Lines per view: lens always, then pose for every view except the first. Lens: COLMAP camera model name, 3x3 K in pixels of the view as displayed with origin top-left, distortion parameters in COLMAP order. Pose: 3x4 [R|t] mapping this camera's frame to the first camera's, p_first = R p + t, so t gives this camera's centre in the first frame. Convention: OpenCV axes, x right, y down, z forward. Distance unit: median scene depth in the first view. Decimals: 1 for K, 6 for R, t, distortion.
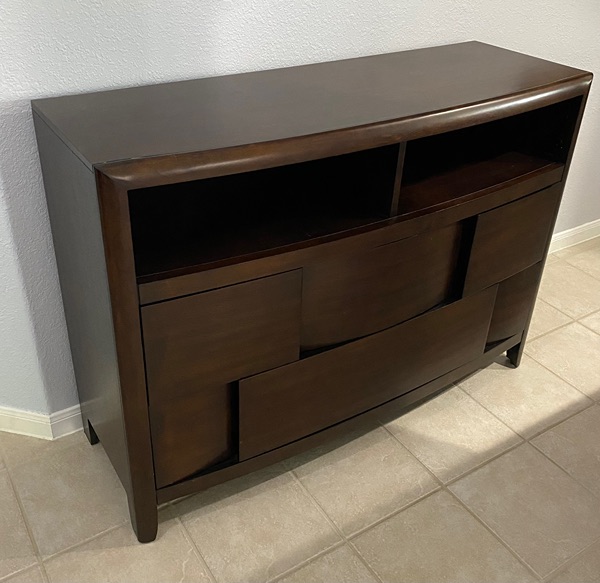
lens RADIAL K [[663.1, 0, 280.6], [0, 663.1, 246.2], [0, 0, 1]] dist [-0.010086, 0.000000]
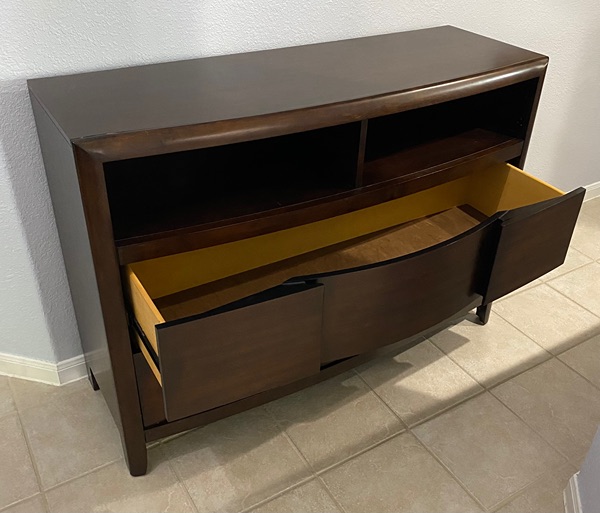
lens RADIAL K [[619.5, 0, 314.5], [0, 619.5, 233.7], [0, 0, 1]] dist [-0.012173, 0.000000]
pose [[0.999976, 0.006893, -0.000435, 0.092691], [-0.006874, 0.999376, 0.034647, -0.002353], [0.000673, -0.034643, 0.999400, -0.034330]]
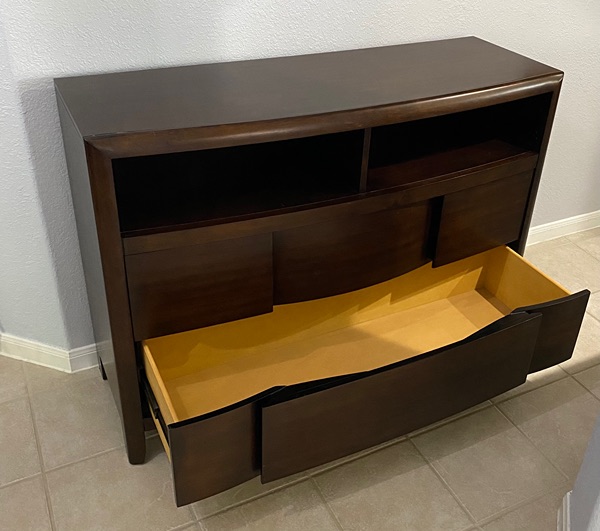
lens RADIAL K [[674.1, 0, 339.8], [0, 674.1, 210.6], [0, 0, 1]] dist [-0.015096, 0.000000]
pose [[0.996721, 0.054050, -0.060211, 0.192343], [-0.054653, 0.998470, -0.008406, -0.002195], [0.059664, 0.011669, 0.998150, -0.146519]]
